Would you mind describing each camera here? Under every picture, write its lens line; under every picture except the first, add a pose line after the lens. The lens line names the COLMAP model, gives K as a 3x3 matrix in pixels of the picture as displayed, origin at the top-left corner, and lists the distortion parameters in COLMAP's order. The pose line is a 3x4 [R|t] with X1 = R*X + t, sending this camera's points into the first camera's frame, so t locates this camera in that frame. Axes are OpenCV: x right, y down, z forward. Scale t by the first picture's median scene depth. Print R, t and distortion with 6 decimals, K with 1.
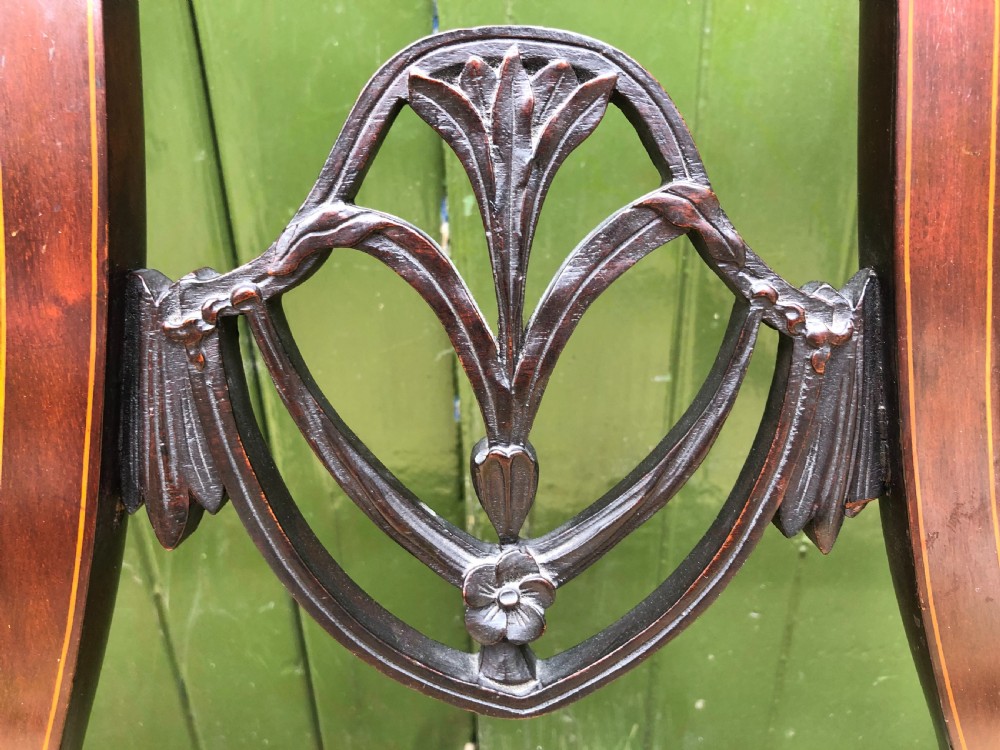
lens RADIAL K [[821.4, 0, 497.4], [0, 821.4, 371.9], [0, 0, 1]] dist [-0.008698, -0.005900]
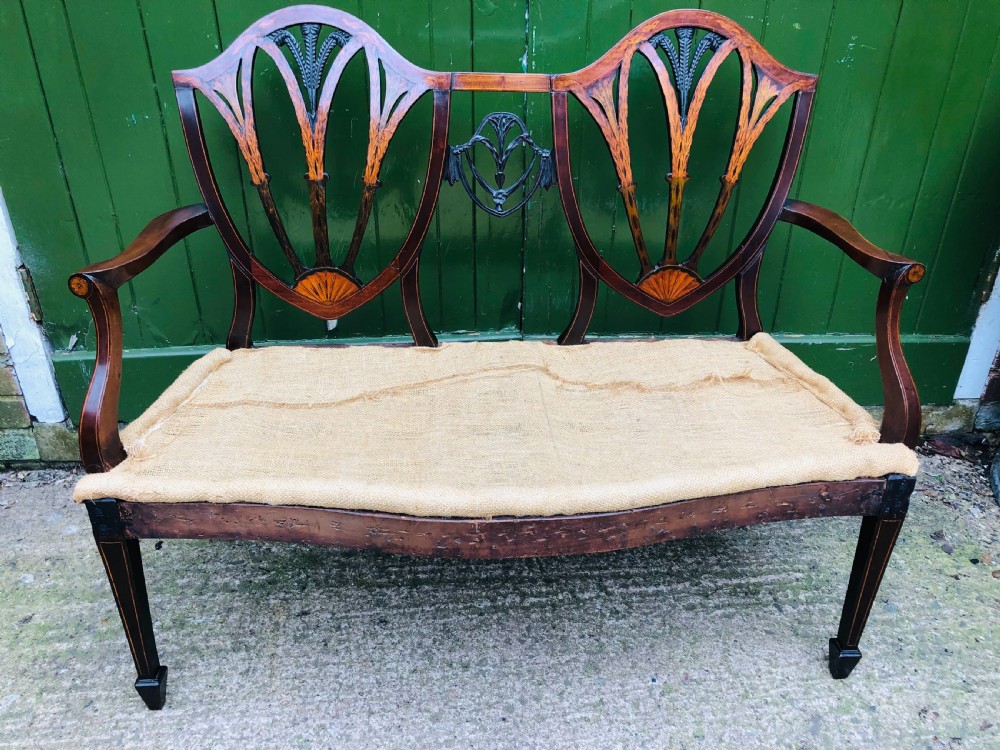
lens RADIAL K [[820.4, 0, 502.3], [0, 820.4, 374.0], [0, 0, 1]] dist [0.008266, -0.008593]
pose [[0.999436, 0.015863, 0.029603, -0.154667], [-0.018021, 0.997087, 0.074117, 1.321761], [-0.028341, -0.074609, 0.996810, -6.236214]]
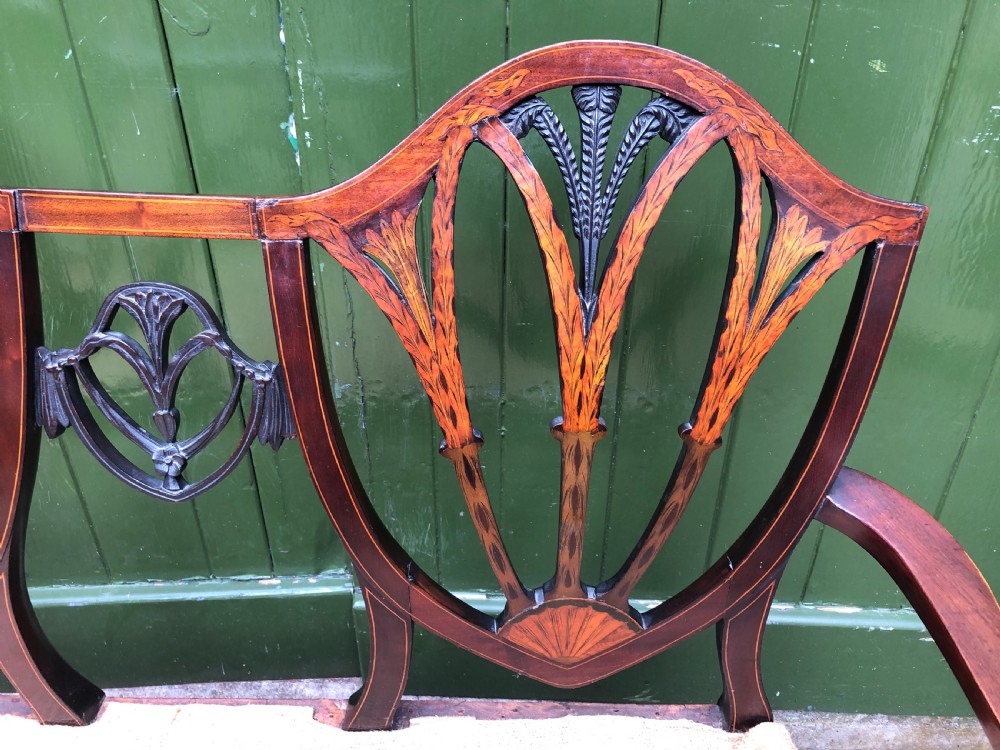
lens RADIAL K [[828.2, 0, 502.6], [0, 828.2, 377.0], [0, 0, 1]] dist [0.007657, -0.010768]
pose [[0.998573, 0.048911, -0.021457, 1.352327], [-0.046127, 0.992270, 0.115209, -0.451342], [0.026926, -0.114055, 0.993110, -2.020192]]
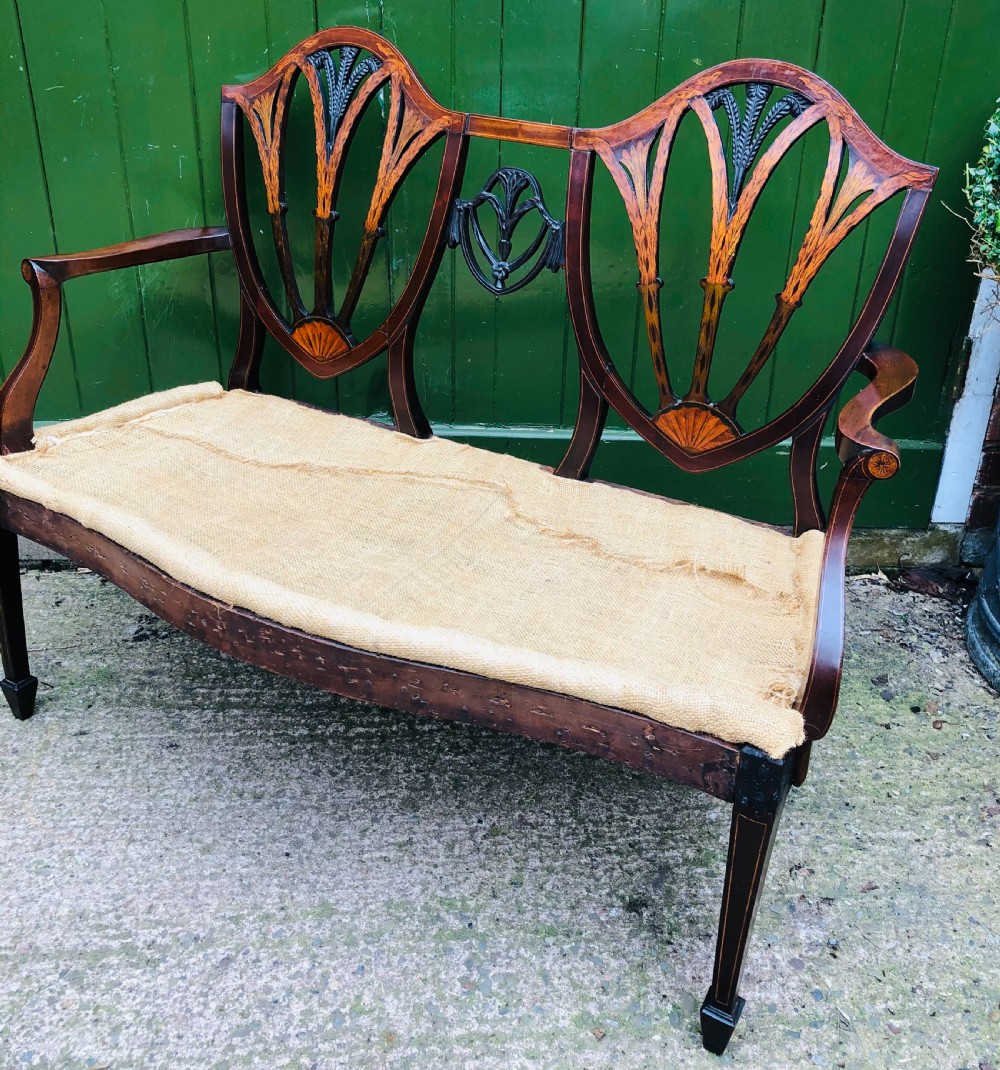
lens RADIAL K [[1090.3, 0, 505.0], [0, 1090.3, 463.3], [0, 0, 1]] dist [0.072683, -0.215348]
pose [[0.851554, 0.261794, -0.454224, 3.928632], [-0.257801, 0.963511, 0.072014, 1.054375], [0.456503, 0.055775, 0.887972, -5.709281]]
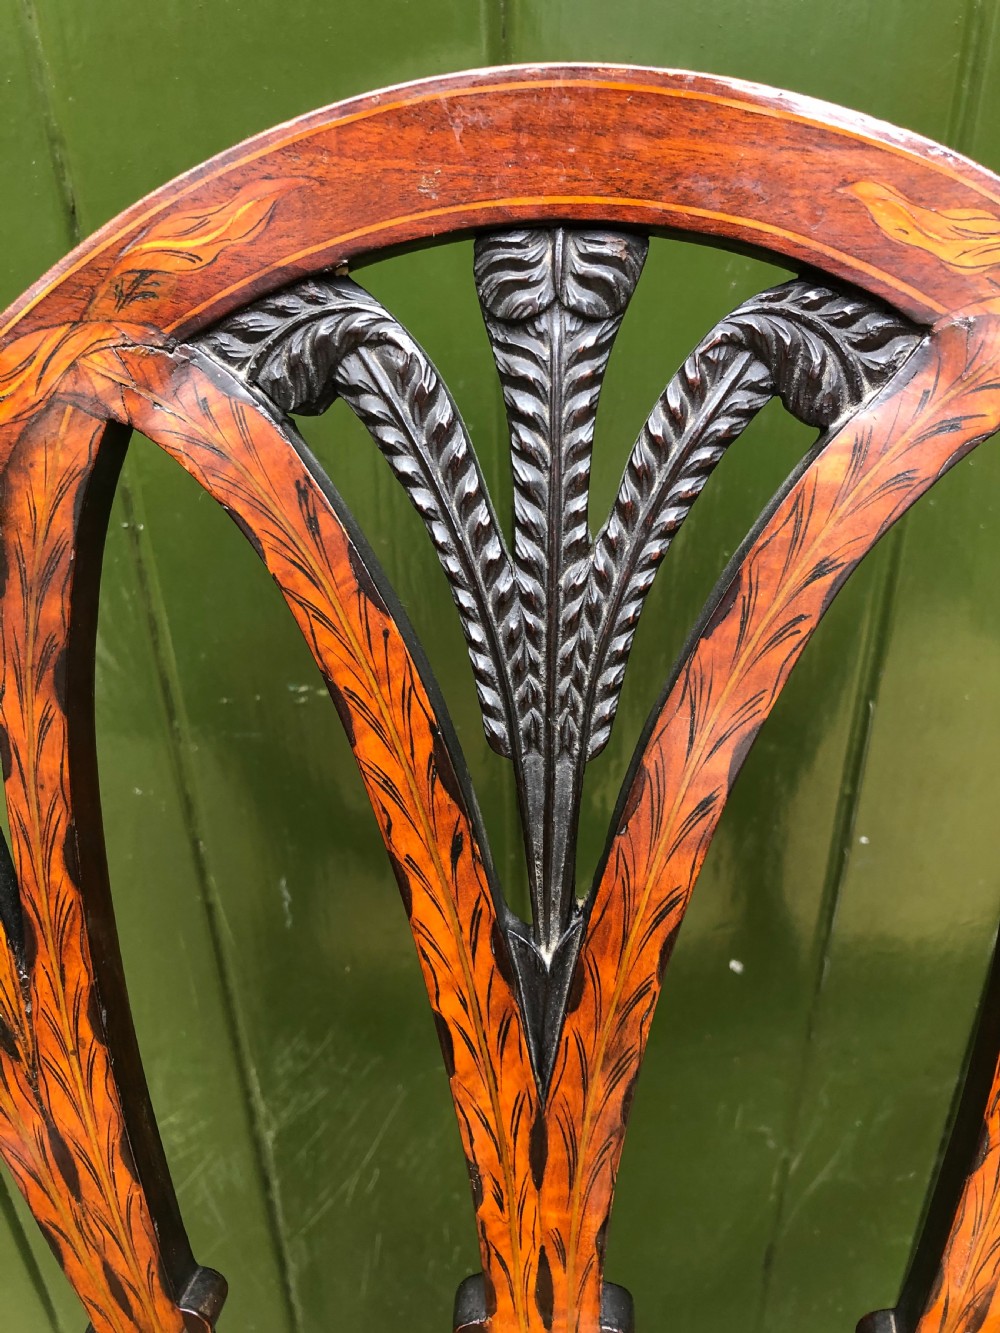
lens RADIAL K [[1103.9, 0, 498.7], [0, 1103.9, 666.2], [0, 0, 1]] dist [0.007657, -0.010768]
pose [[0.997116, 0.036728, -0.066407, -1.572949], [-0.032153, 0.997119, 0.068697, -0.705311], [0.068738, -0.066364, 0.995425, -0.234859]]
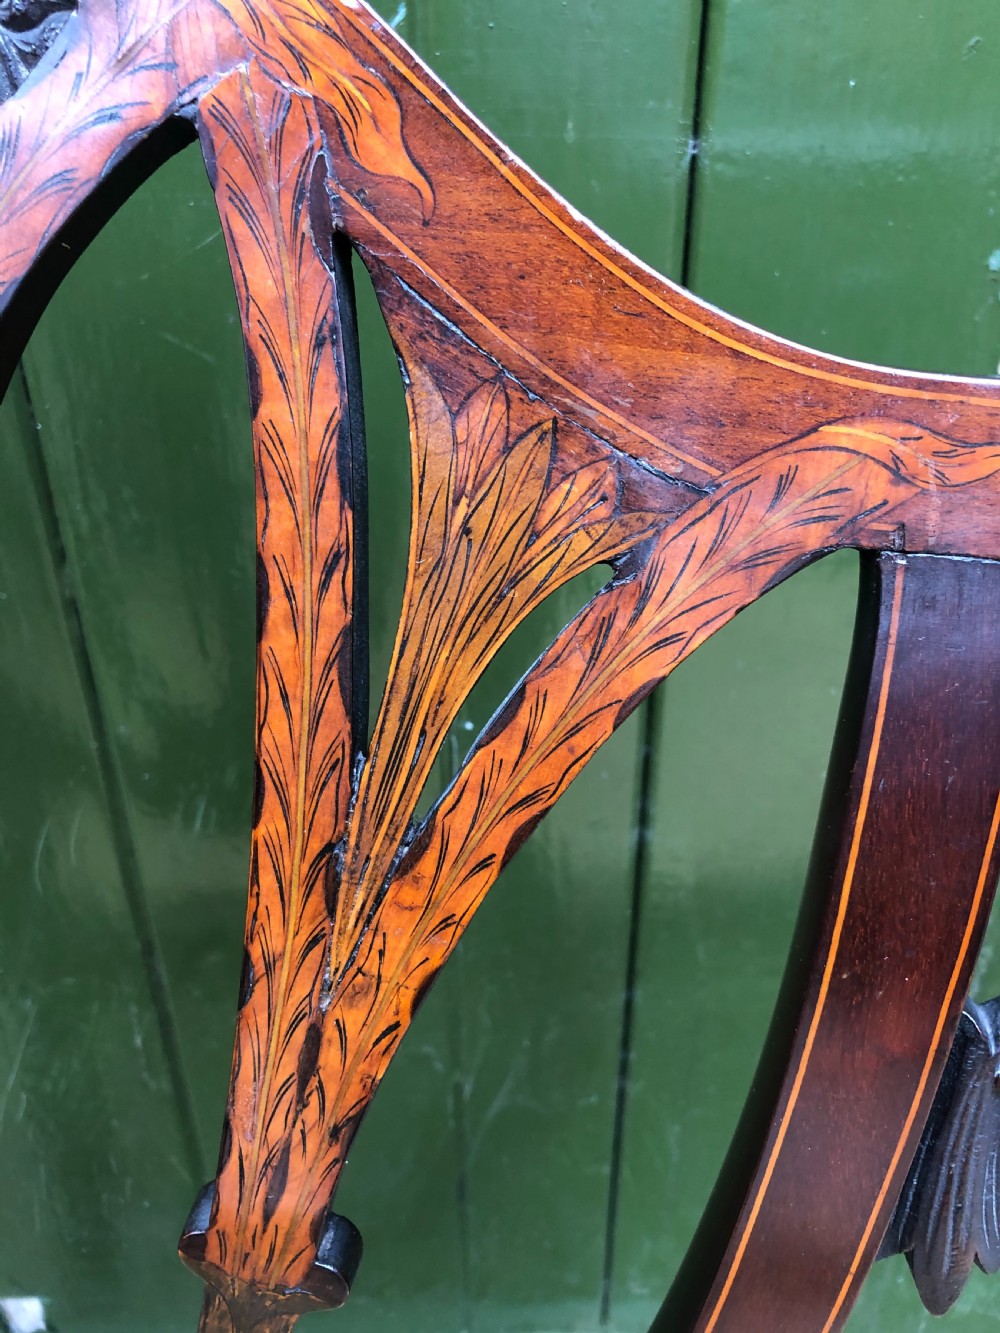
lens RADIAL K [[1111.6, 0, 498.6], [0, 1111.6, 667.7], [0, 0, 1]] dist [-0.003443, -0.010964]
pose [[0.998248, 0.043129, -0.040507, -0.848400], [-0.039730, 0.995900, 0.081264, -0.513039], [0.043846, -0.079513, 0.995869, -0.064390]]
